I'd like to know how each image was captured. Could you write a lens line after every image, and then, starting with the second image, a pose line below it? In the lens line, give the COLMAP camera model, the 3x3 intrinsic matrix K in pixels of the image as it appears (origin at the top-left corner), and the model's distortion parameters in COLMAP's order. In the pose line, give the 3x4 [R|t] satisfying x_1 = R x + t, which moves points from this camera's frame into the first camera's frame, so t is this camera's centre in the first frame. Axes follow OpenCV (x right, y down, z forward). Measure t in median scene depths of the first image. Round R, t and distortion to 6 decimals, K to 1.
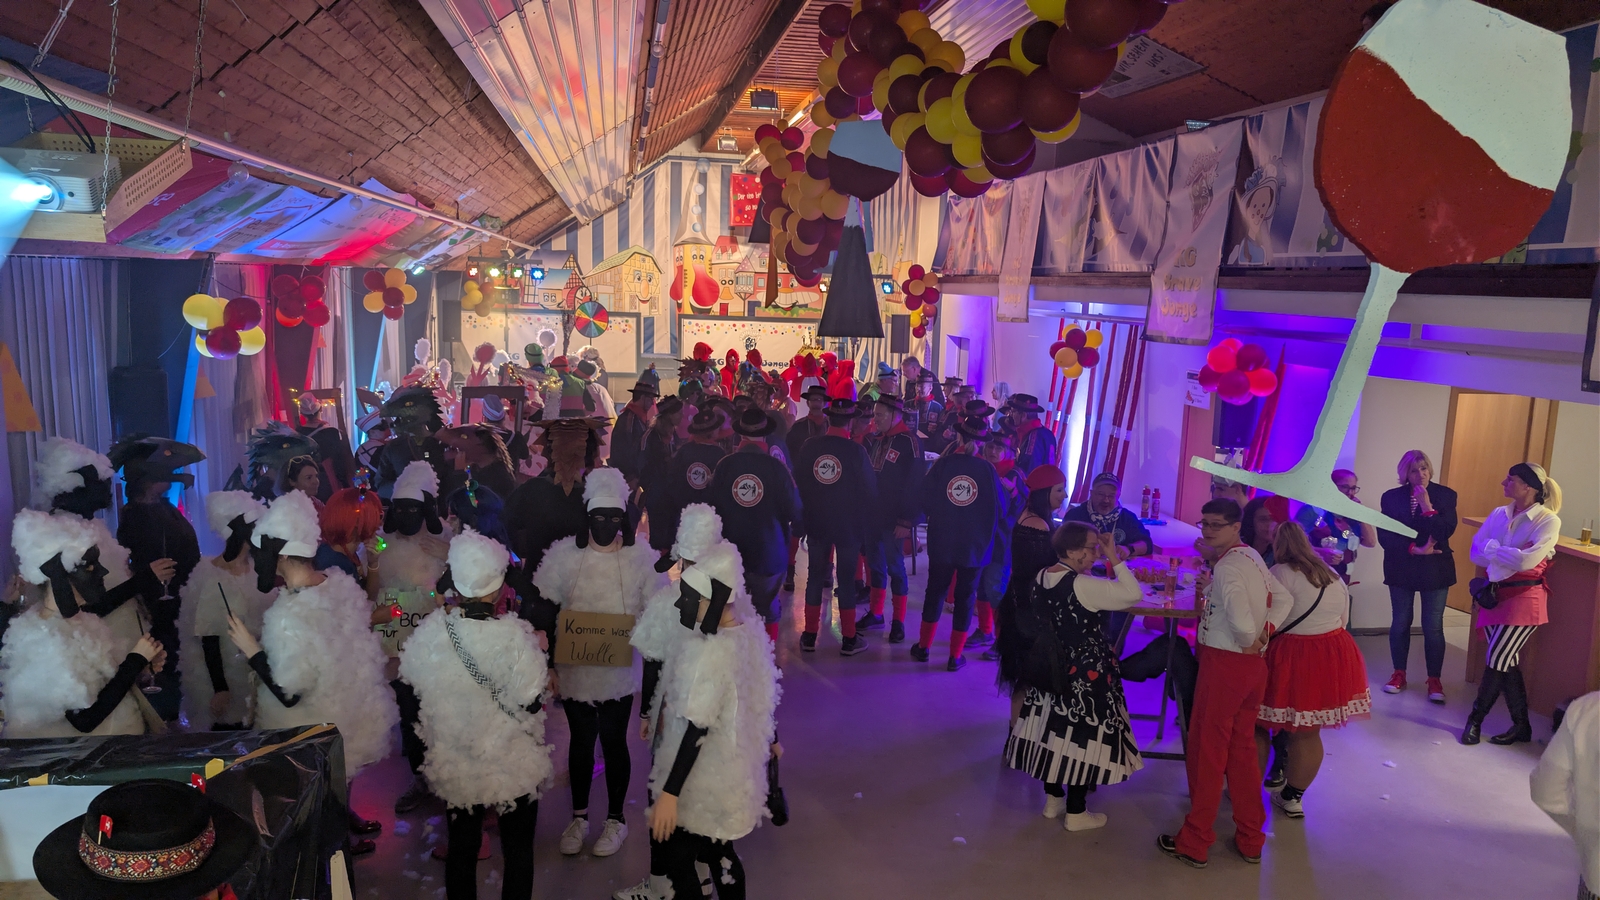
lens RADIAL K [[1135.2, 0, 804.0], [0, 1135.2, 480.6], [0, 0, 1]] dist [0.051323, -0.030569]
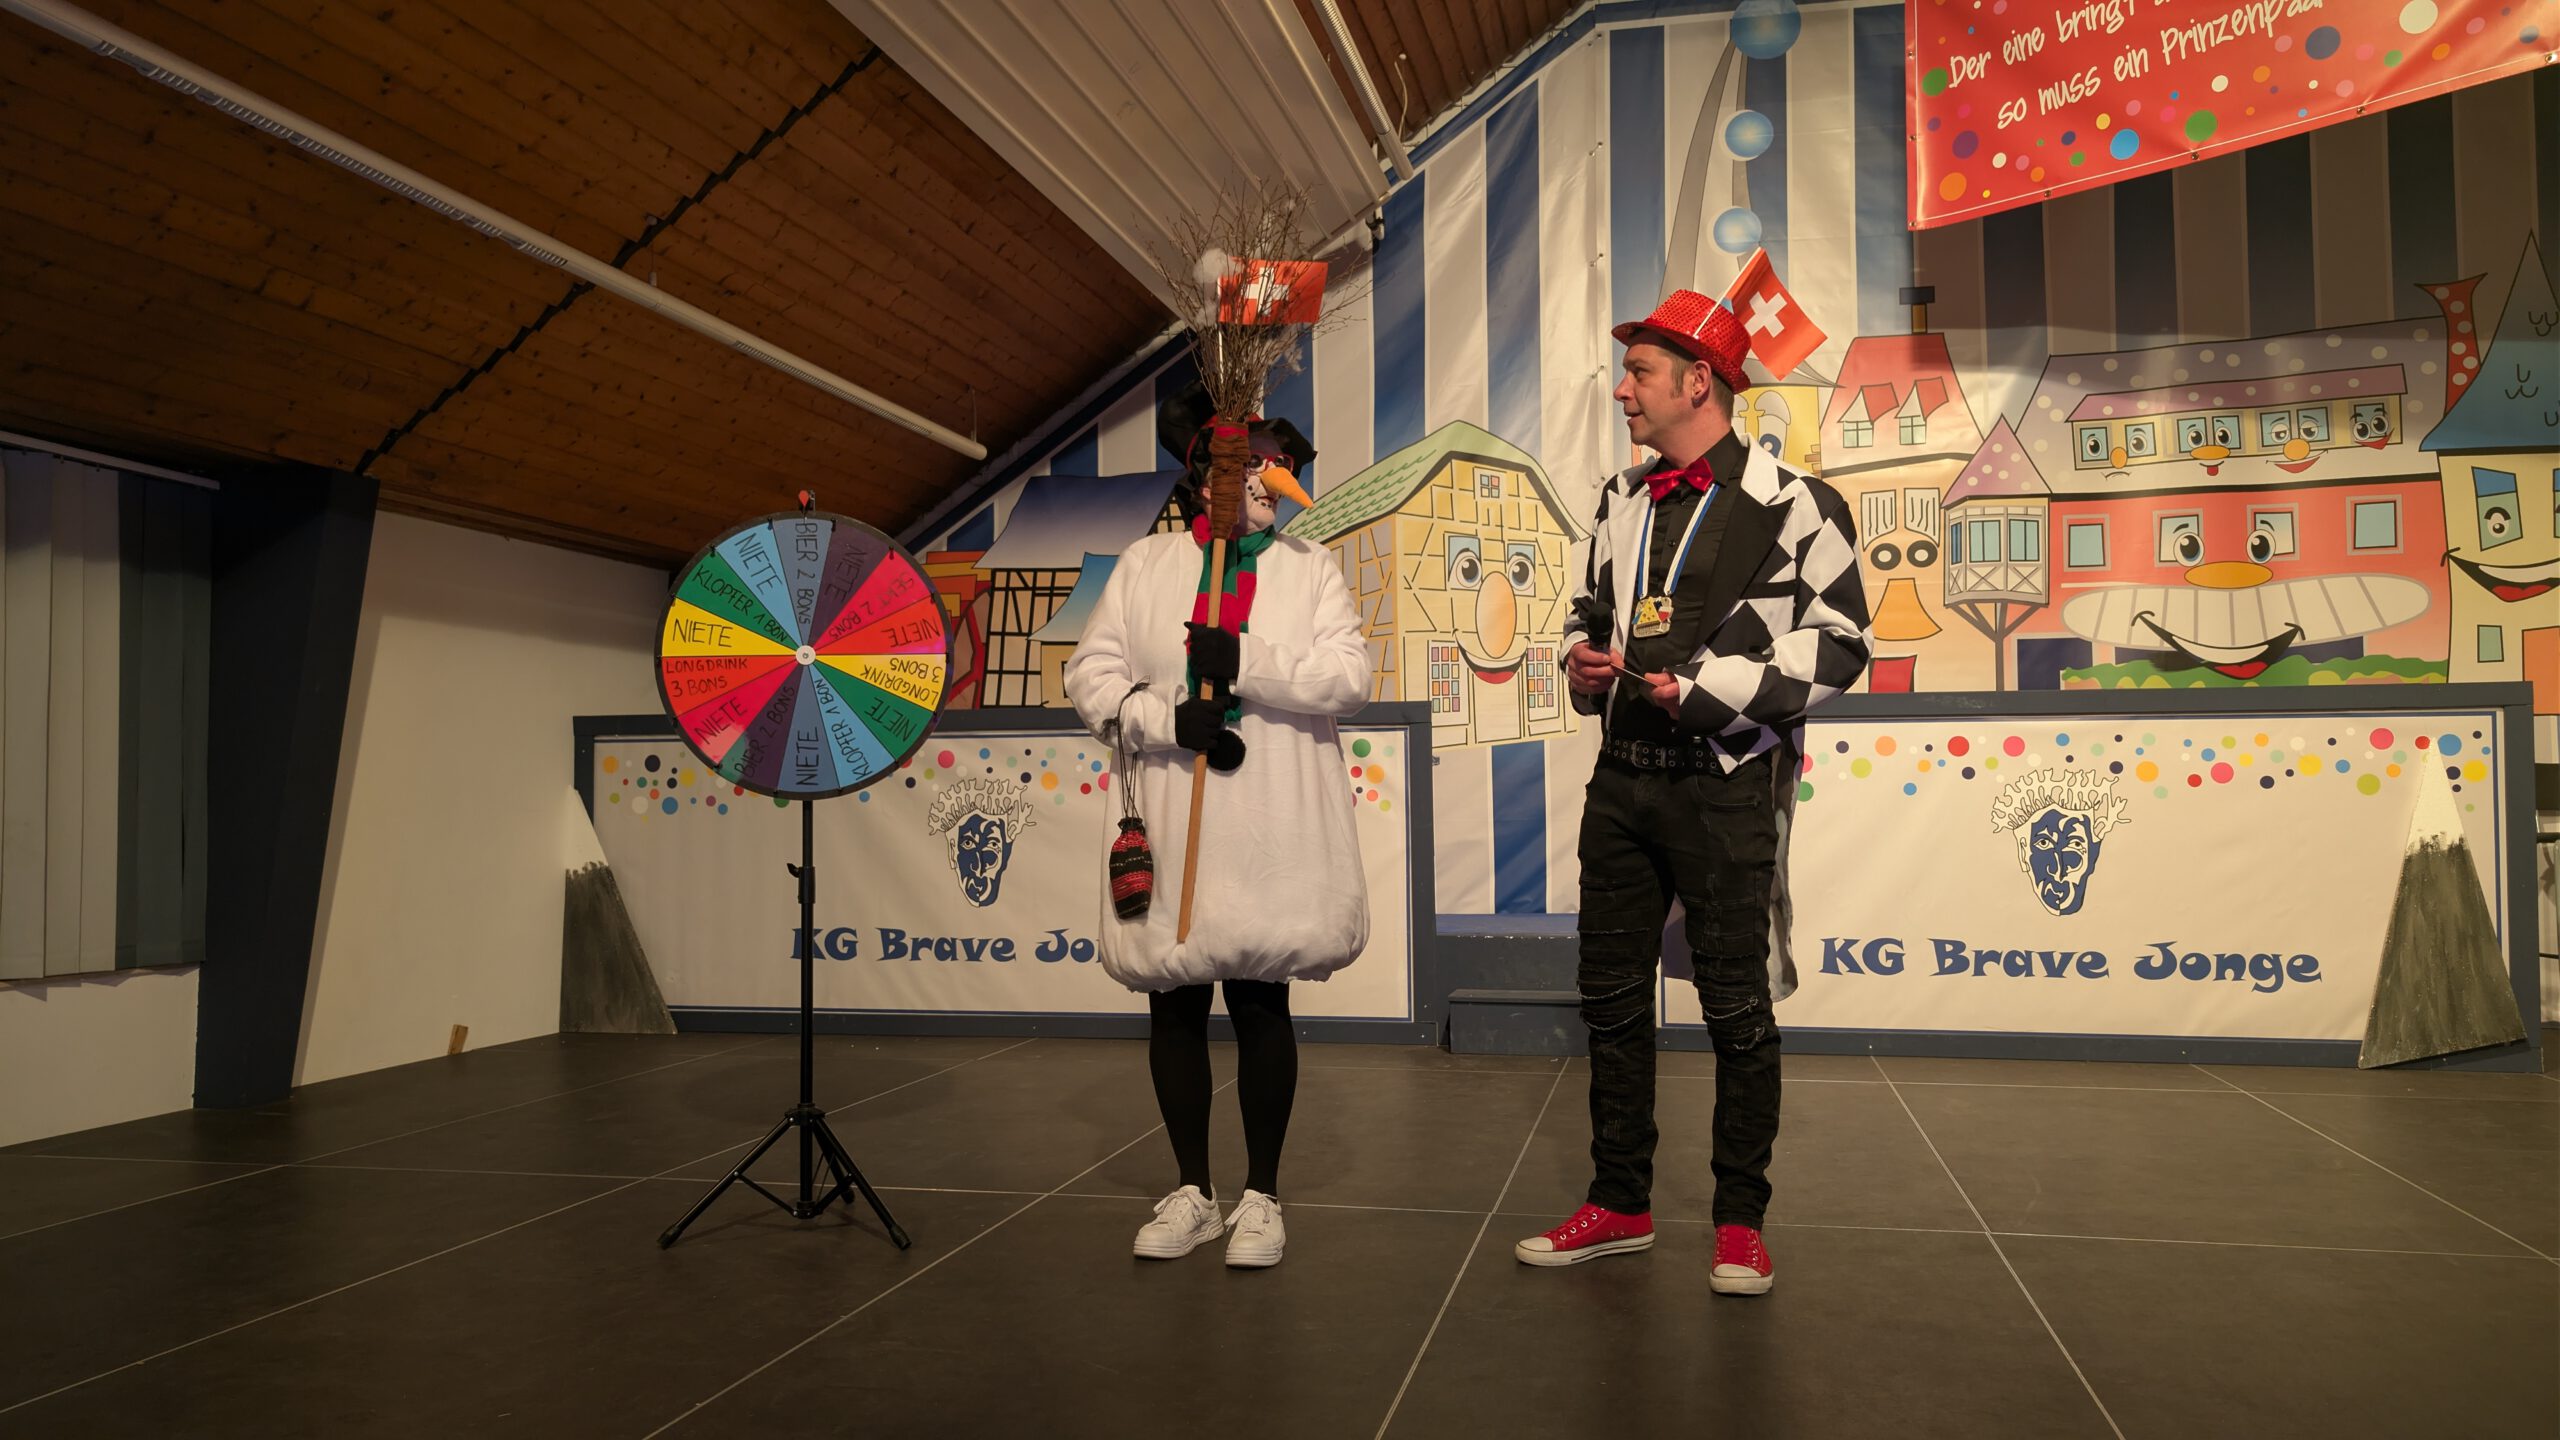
lens RADIAL K [[1723.2, 0, 1306.5], [0, 1723.2, 787.9], [0, 0, 1]] dist [-0.007812, -0.004118]
pose [[0.924188, -0.043536, -0.379447, -0.052463], [-0.028534, 0.982836, -0.182264, -0.077554], [0.380869, 0.179273, 0.907083, 0.705683]]
